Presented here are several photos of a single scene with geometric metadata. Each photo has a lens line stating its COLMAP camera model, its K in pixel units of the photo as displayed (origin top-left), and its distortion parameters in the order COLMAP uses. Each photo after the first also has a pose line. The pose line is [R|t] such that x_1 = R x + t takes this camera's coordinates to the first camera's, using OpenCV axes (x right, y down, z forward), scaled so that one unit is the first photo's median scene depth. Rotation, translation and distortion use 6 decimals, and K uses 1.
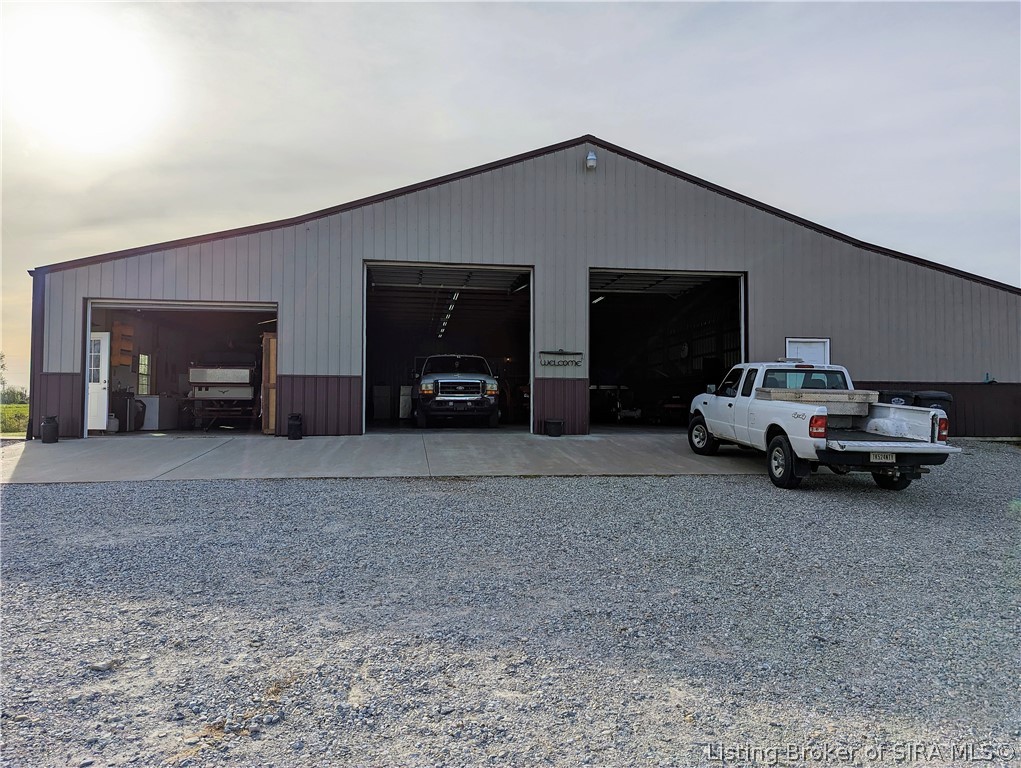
lens RADIAL K [[726.6, 0, 510.5], [0, 726.6, 384.0], [0, 0, 1]] dist [0.054639, -0.057179]
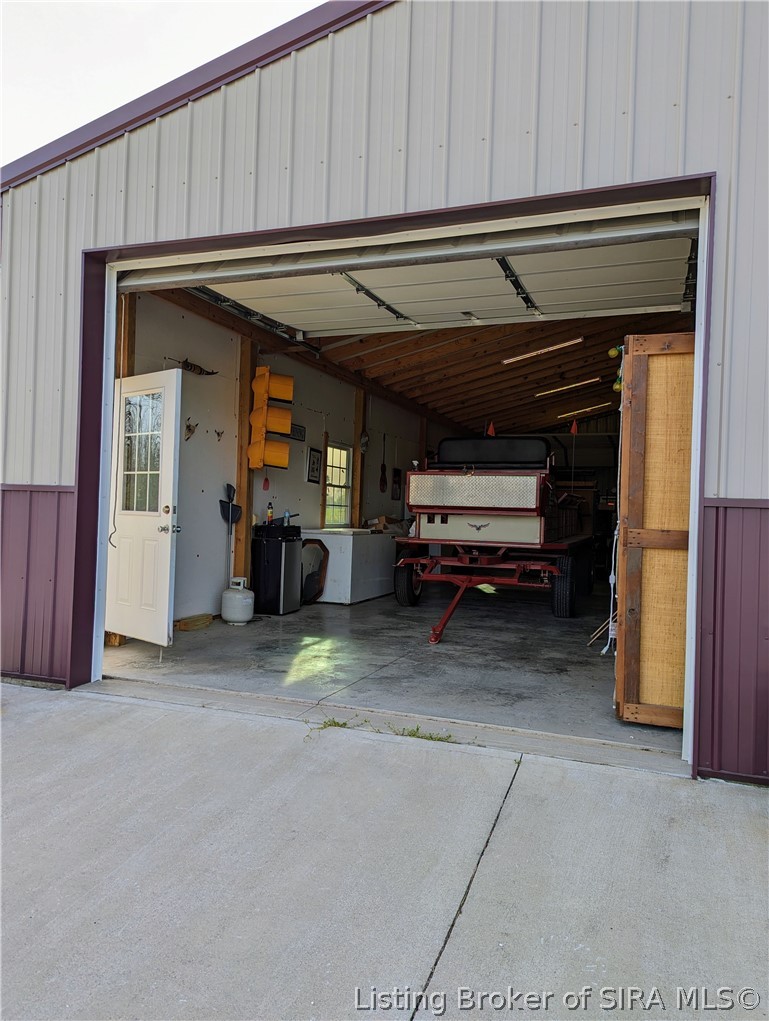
lens RADIAL K [[726.6, 0, 384.5], [0, 726.6, 510.5], [0, 0, 1]] dist [0.054639, -0.057179]
pose [[0.876970, 0.025766, -0.479854, -0.285745], [-0.013945, 0.999506, 0.028183, -0.013753], [0.480343, -0.018024, 0.876895, 0.724555]]
